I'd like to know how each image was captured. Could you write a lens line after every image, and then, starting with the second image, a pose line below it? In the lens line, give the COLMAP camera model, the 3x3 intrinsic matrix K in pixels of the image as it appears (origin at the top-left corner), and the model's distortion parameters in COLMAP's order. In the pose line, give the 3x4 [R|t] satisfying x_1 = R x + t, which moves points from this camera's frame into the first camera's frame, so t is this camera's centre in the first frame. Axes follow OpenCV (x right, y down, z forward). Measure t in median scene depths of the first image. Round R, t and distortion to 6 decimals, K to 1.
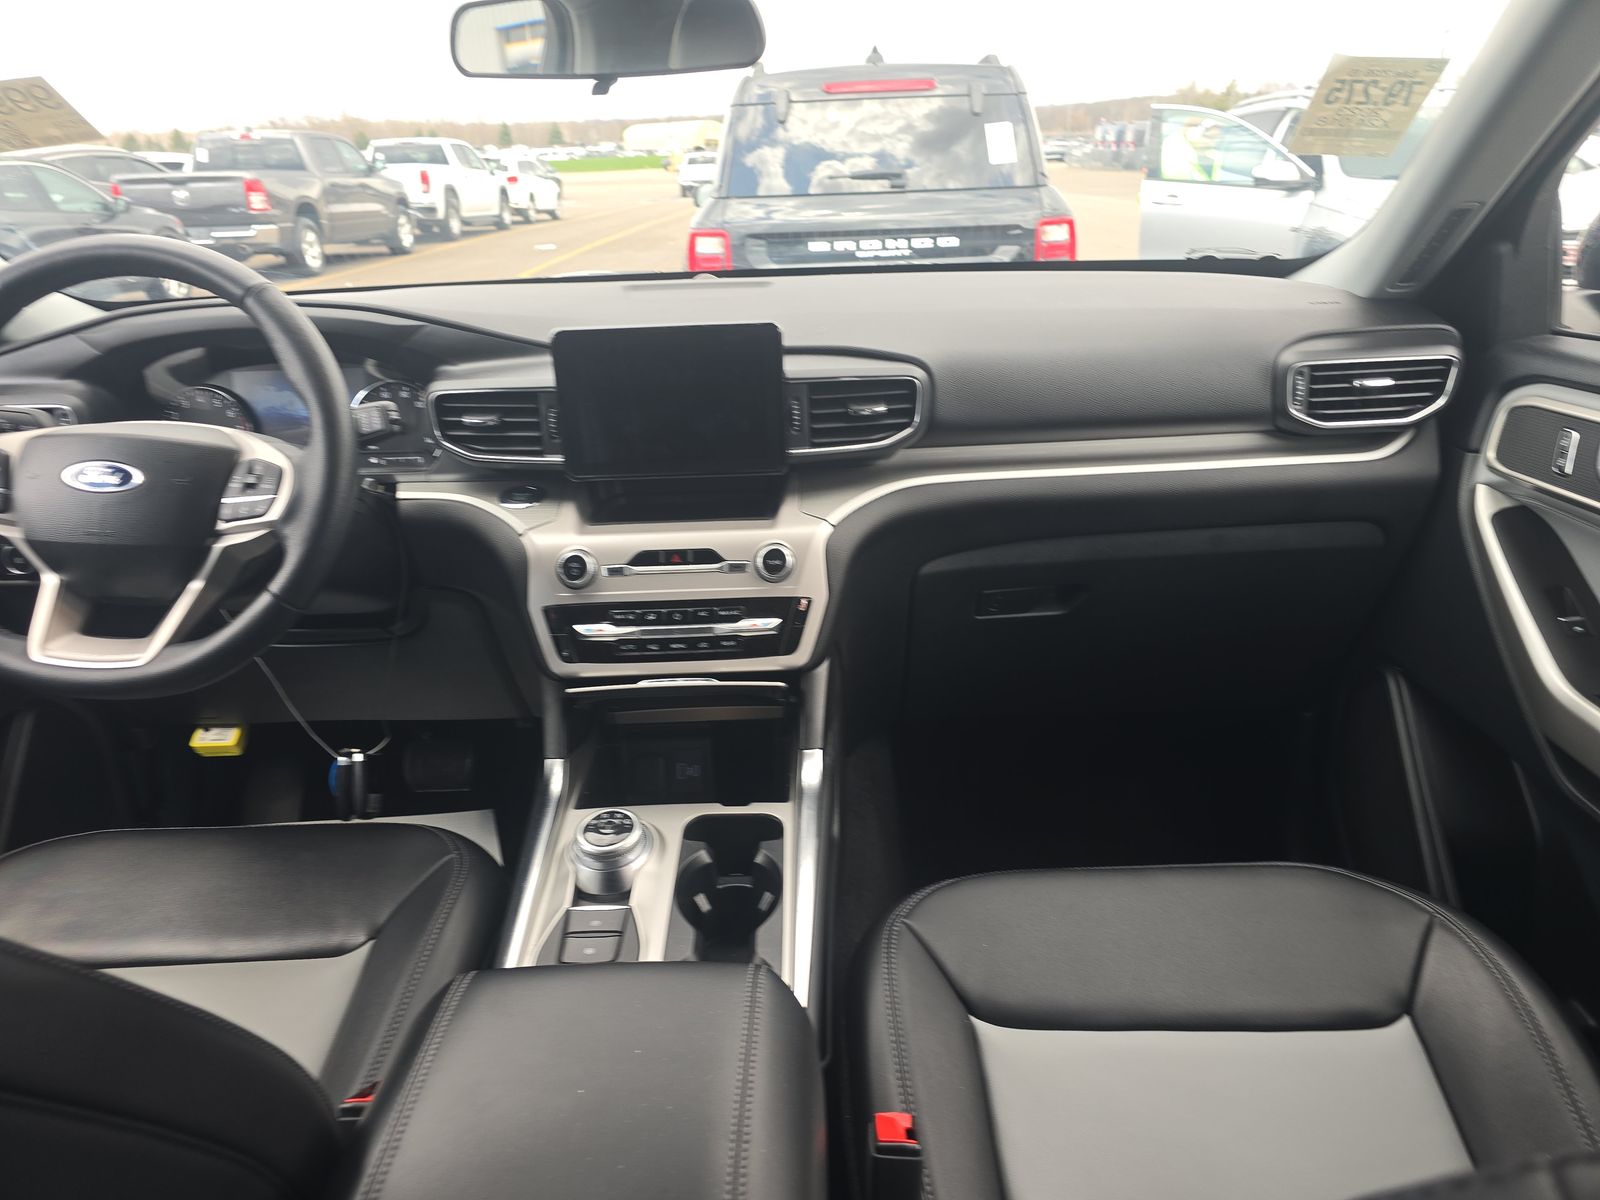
lens RADIAL K [[1212.6, 0, 800.0], [0, 1212.6, 600.0], [0, 0, 1]] dist [-0.005254, 0.010769]
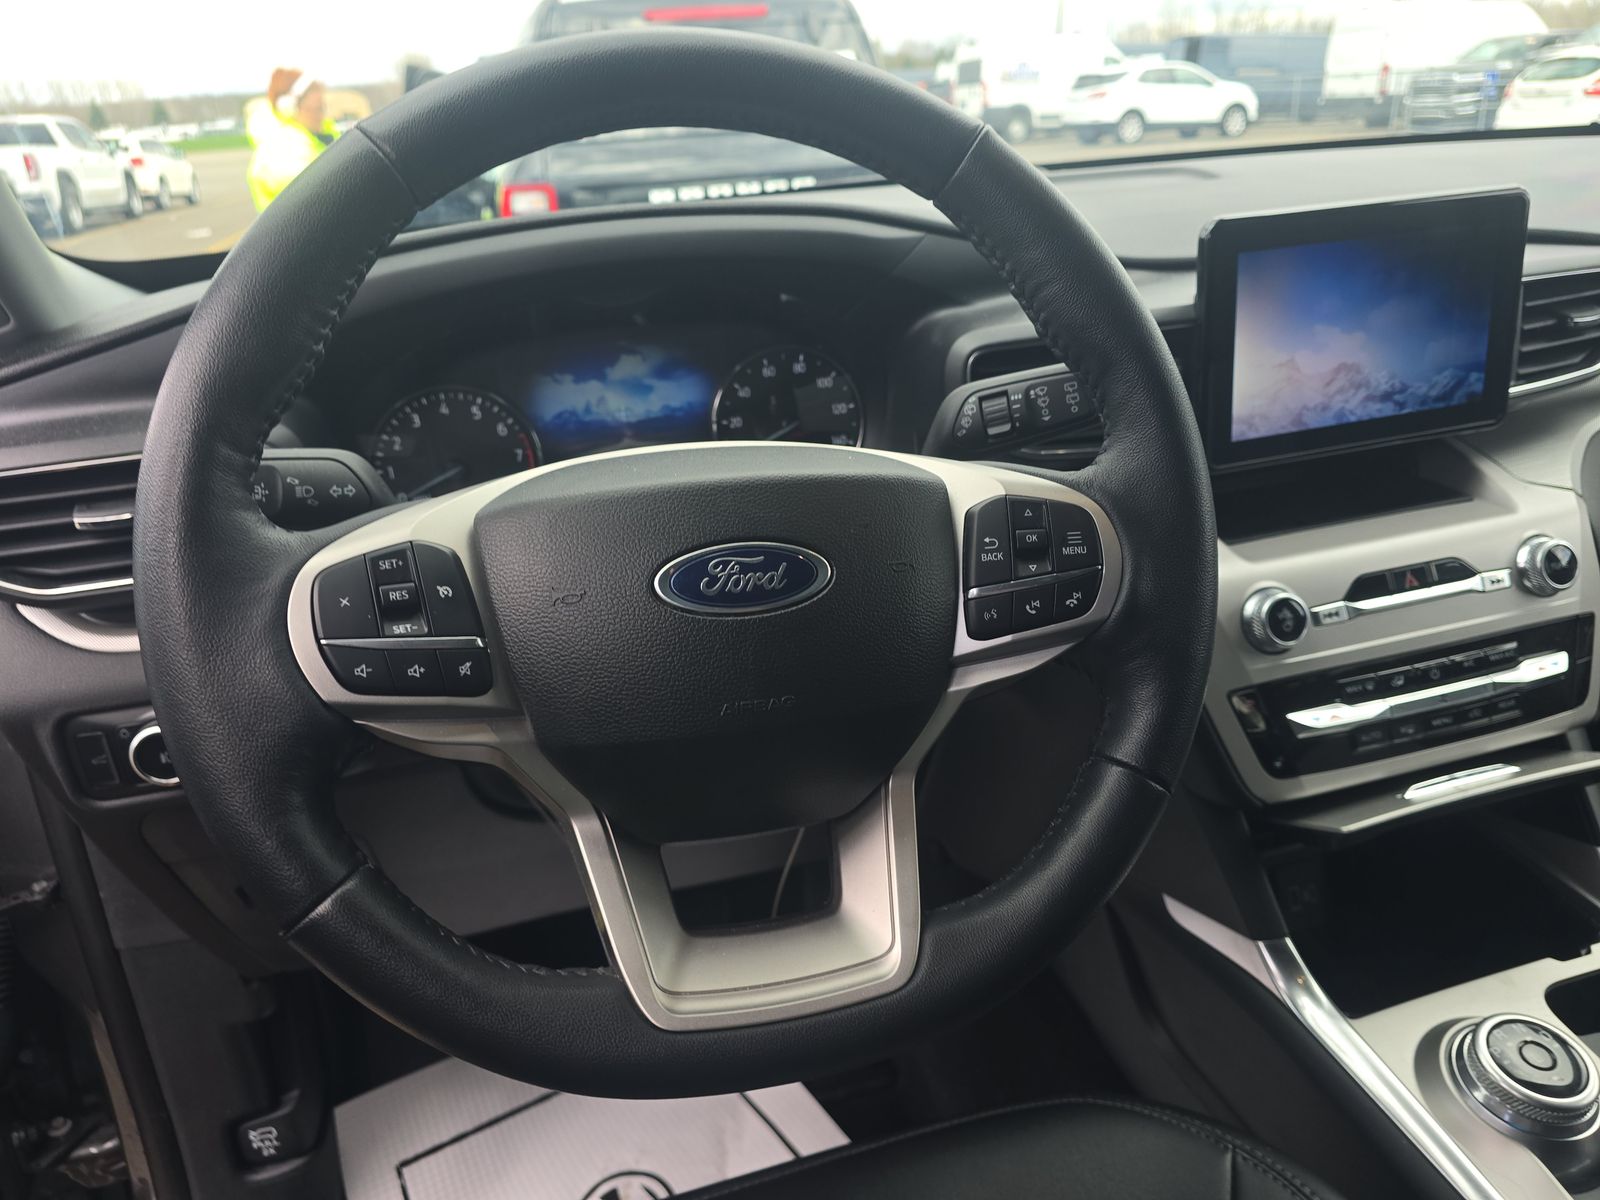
lens RADIAL K [[1212.6, 0, 800.0], [0, 1212.6, 600.0], [0, 0, 1]] dist [-0.005254, 0.010769]
pose [[0.959002, -0.136353, 0.248442, -0.123145], [0.130581, 0.990645, 0.039647, -0.019936], [-0.251523, -0.005580, 0.967835, 0.105014]]
